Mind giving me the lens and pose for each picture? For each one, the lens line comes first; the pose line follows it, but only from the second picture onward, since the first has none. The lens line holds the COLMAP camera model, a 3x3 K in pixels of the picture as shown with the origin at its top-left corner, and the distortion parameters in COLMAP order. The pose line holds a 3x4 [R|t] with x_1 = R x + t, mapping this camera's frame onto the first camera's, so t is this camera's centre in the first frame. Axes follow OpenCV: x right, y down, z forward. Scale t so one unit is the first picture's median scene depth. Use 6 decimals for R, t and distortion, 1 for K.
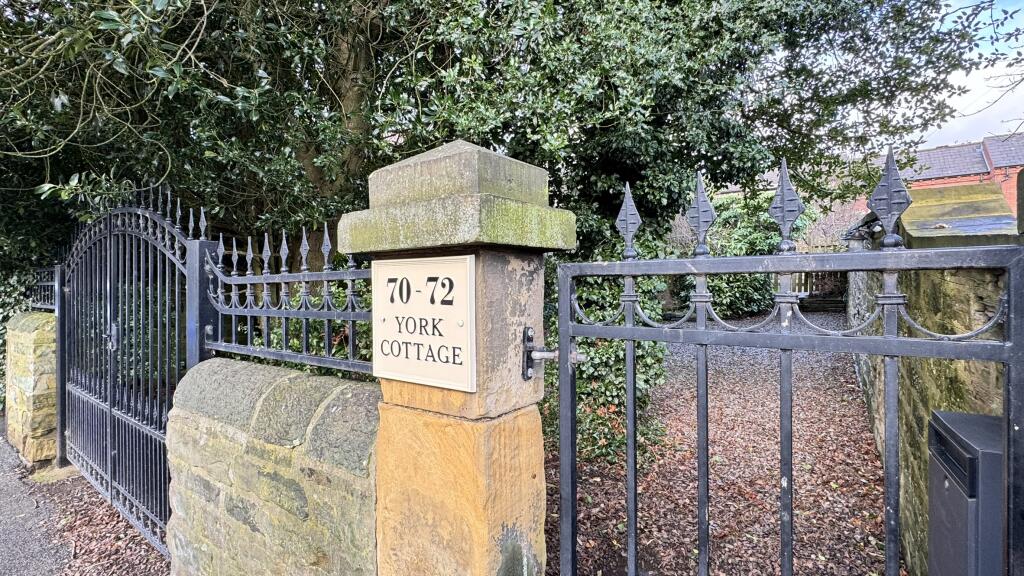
lens RADIAL K [[474.4, 0, 511.9], [0, 474.4, 286.9], [0, 0, 1]] dist [0.000065, -0.000016]
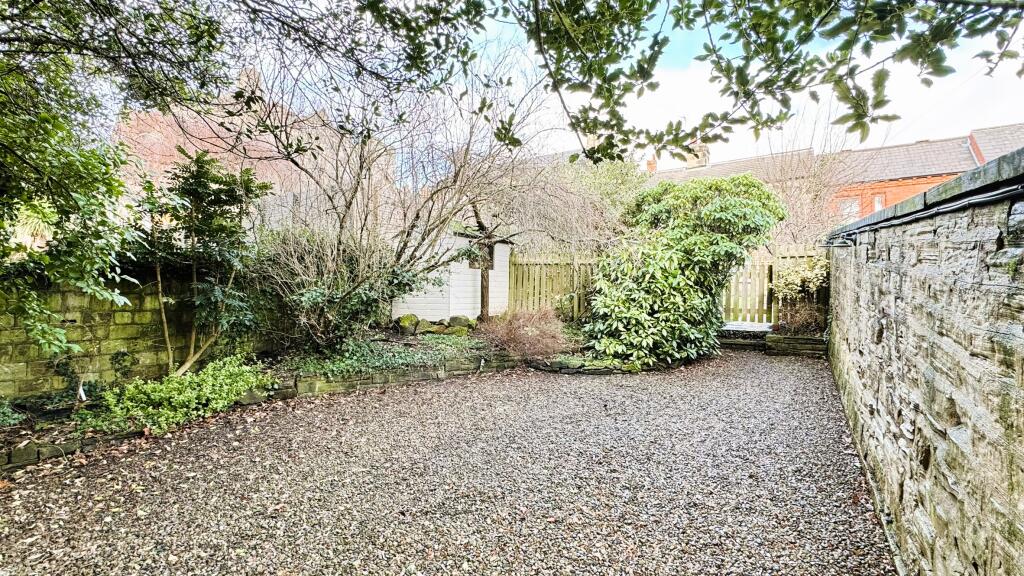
lens RADIAL K [[474.4, 0, 512.1], [0, 474.4, 289.9], [0, 0, 1]] dist [0.000065, -0.000016]
pose [[0.998213, 0.006302, 0.059427, 0.227514], [-0.005960, 0.999965, -0.005925, -0.034066], [-0.059462, 0.005560, 0.998215, 0.369767]]
